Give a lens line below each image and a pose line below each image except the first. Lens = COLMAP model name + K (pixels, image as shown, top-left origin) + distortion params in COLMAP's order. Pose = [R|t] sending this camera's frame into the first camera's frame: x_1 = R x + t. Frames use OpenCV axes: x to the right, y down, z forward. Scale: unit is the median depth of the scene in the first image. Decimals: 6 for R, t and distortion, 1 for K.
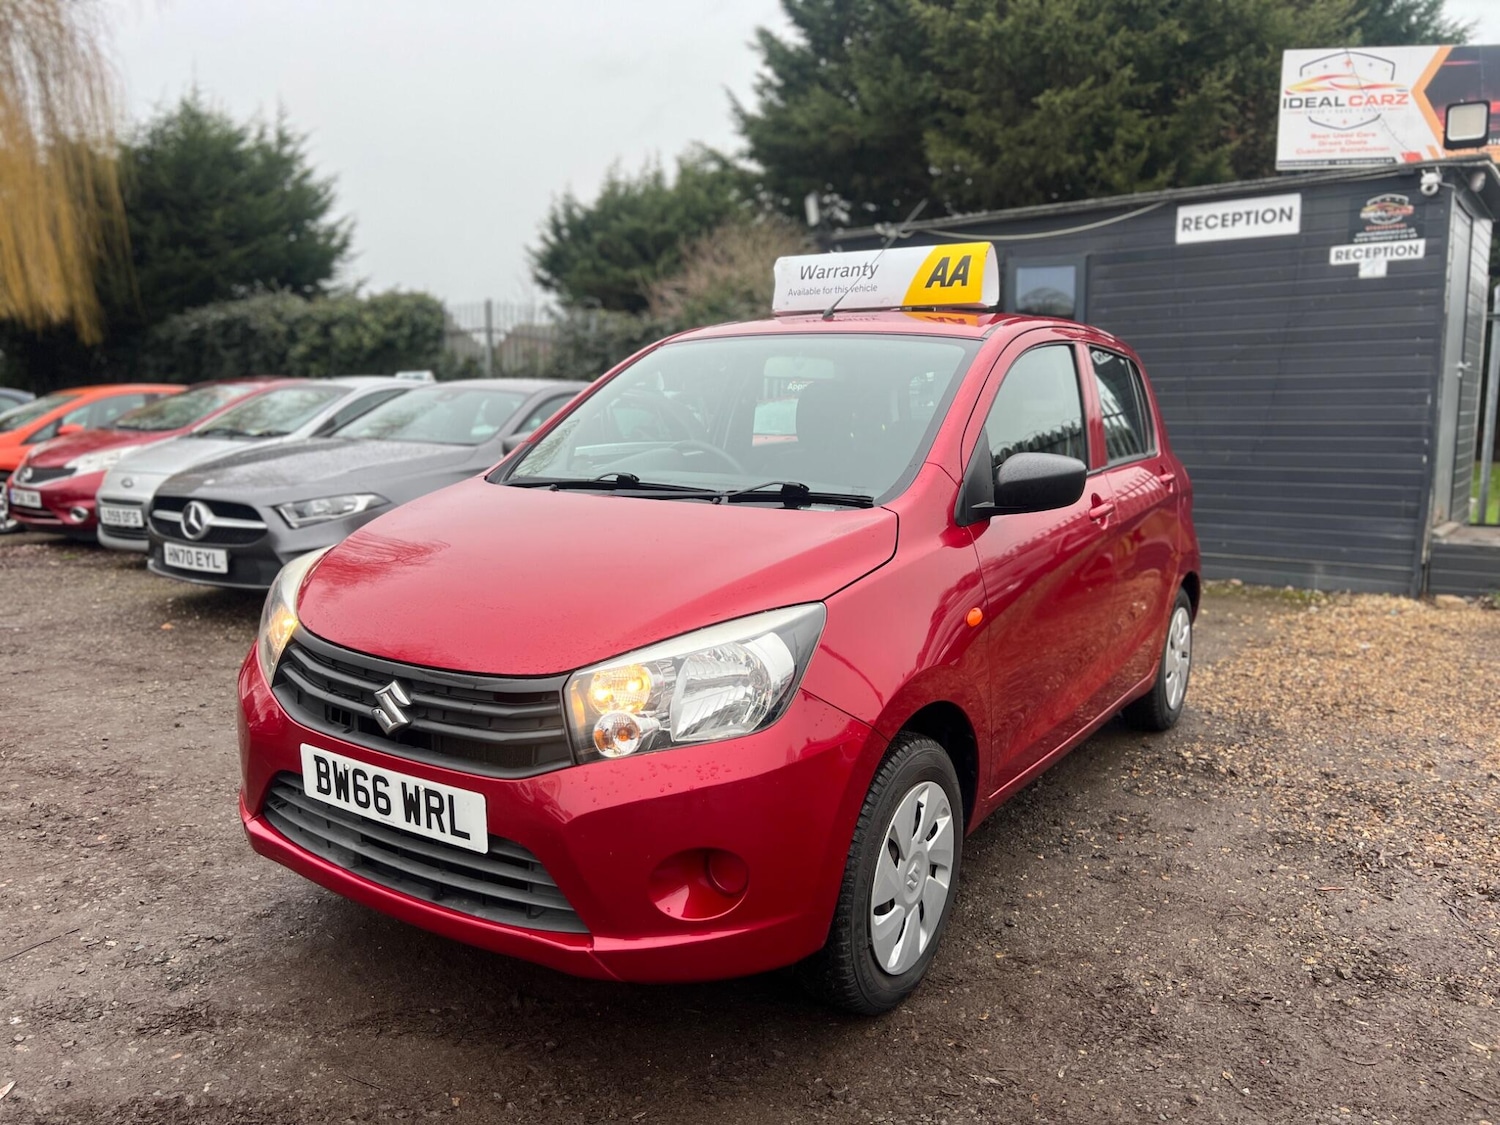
lens RADIAL K [[1120.0, 0, 745.2], [0, 1120.0, 559.6], [0, 0, 1]] dist [0.058542, -0.062520]
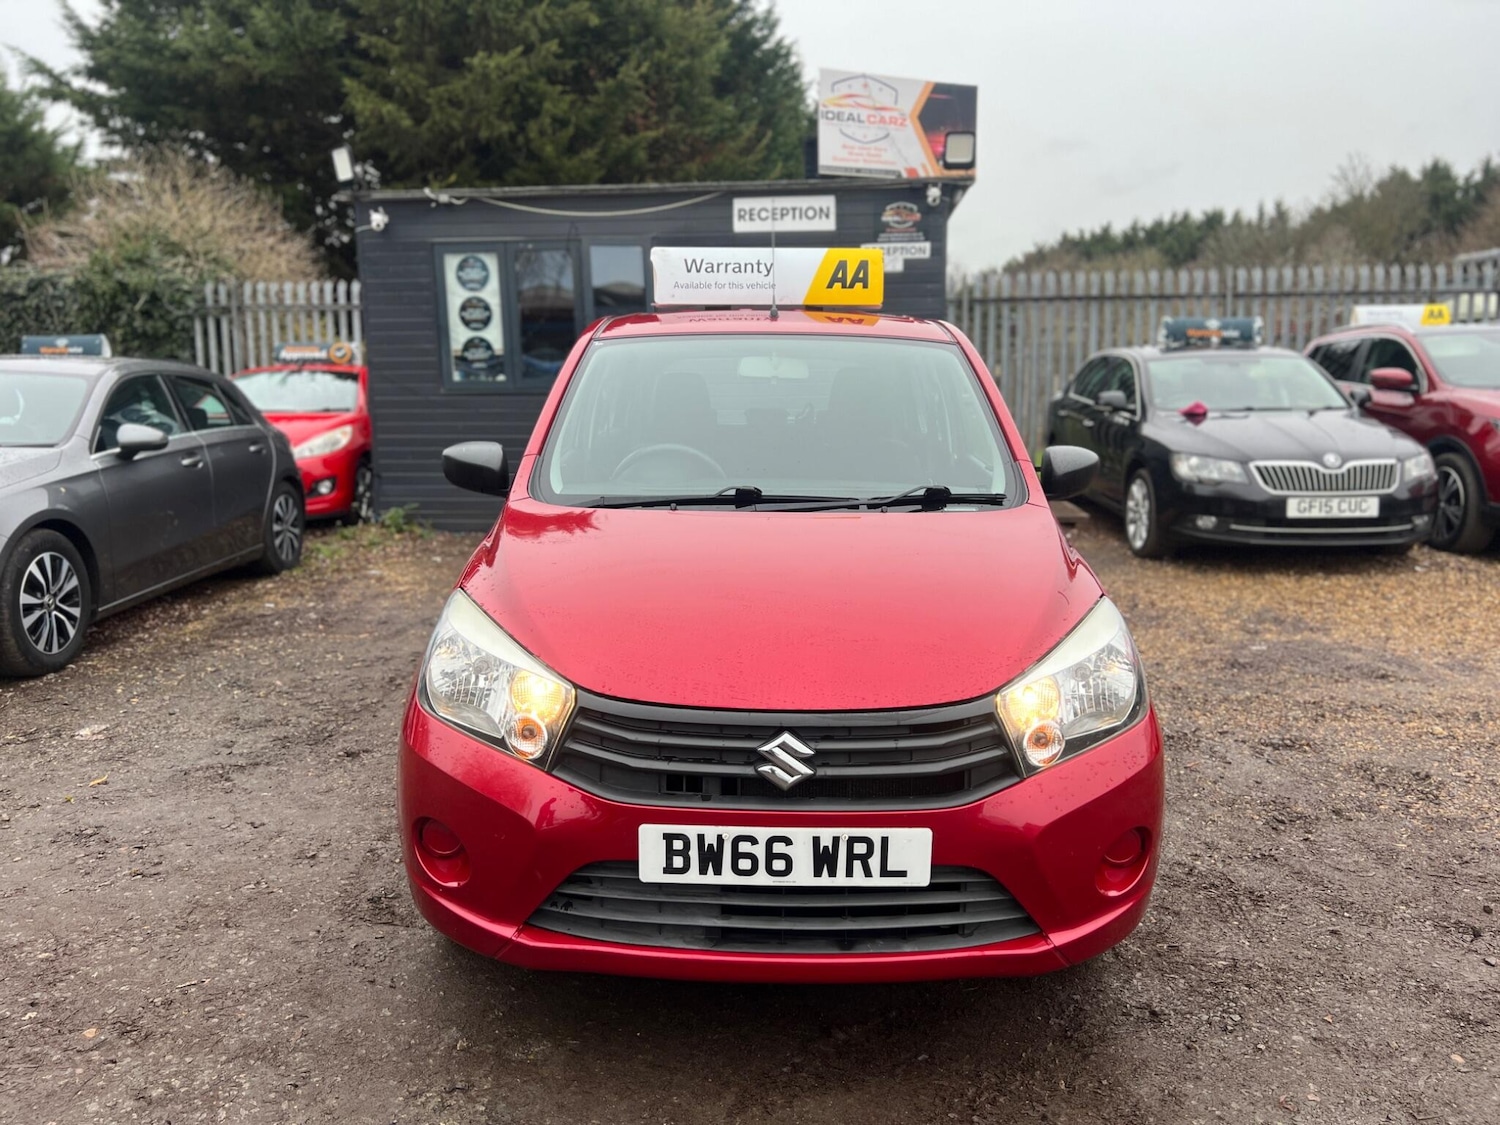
lens RADIAL K [[1120.0, 0, 747.6], [0, 1120.0, 570.3], [0, 0, 1]] dist [0.058542, -0.062520]
pose [[0.839662, -0.106463, 0.532573, -0.247665], [0.083053, 0.994235, 0.067808, -0.027773], [-0.536722, -0.012704, 0.843664, 0.071623]]
